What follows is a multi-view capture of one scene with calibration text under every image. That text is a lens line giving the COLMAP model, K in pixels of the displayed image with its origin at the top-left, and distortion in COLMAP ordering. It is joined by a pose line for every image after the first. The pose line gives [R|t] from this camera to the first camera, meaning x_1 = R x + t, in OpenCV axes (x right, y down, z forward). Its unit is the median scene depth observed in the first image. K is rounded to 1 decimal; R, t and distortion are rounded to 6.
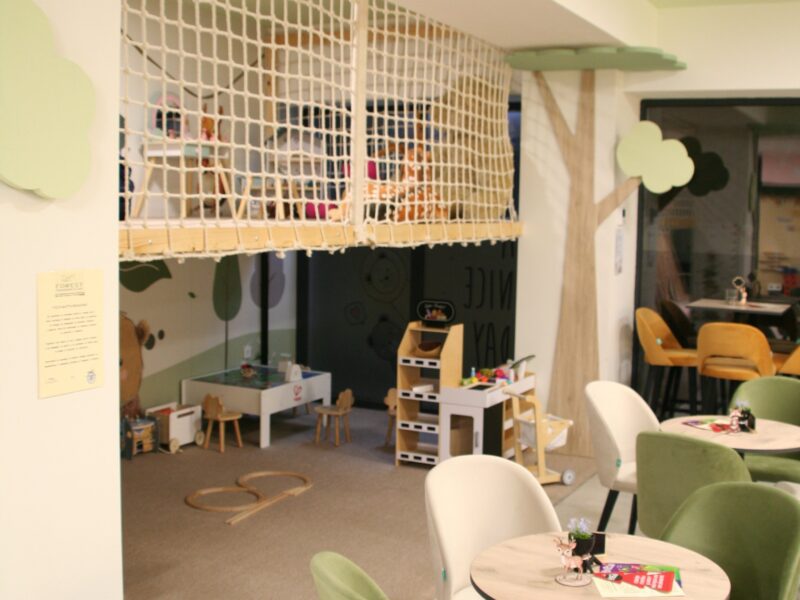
lens RADIAL K [[986.0, 0, 400.0], [0, 986.0, 300.0], [0, 0, 1]] dist [-0.139443, -0.005899]
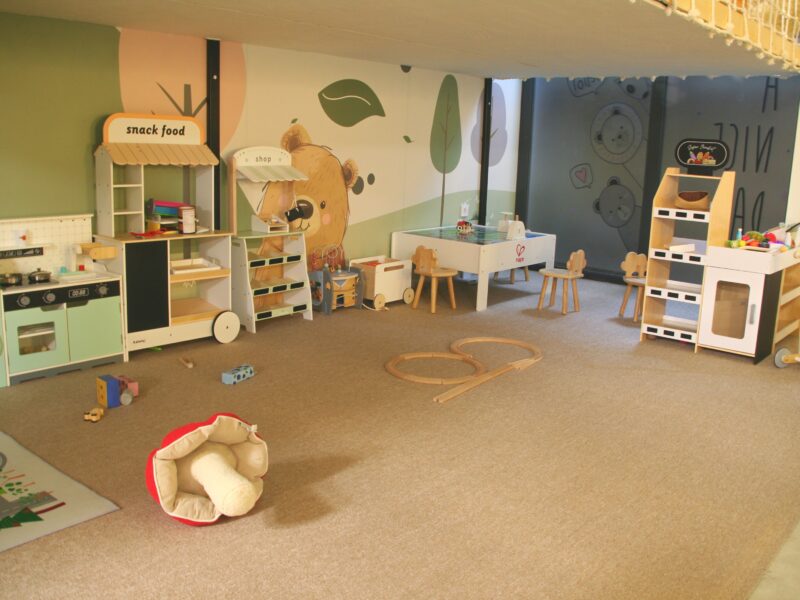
lens RADIAL K [[986.0, 0, 400.0], [0, 986.0, 300.0], [0, 0, 1]] dist [-0.139443, -0.005899]
pose [[0.975591, 0.062986, -0.210366, -0.026227], [-0.035051, 0.990365, 0.133972, 0.027728], [0.216778, -0.123329, 0.968399, 0.143349]]
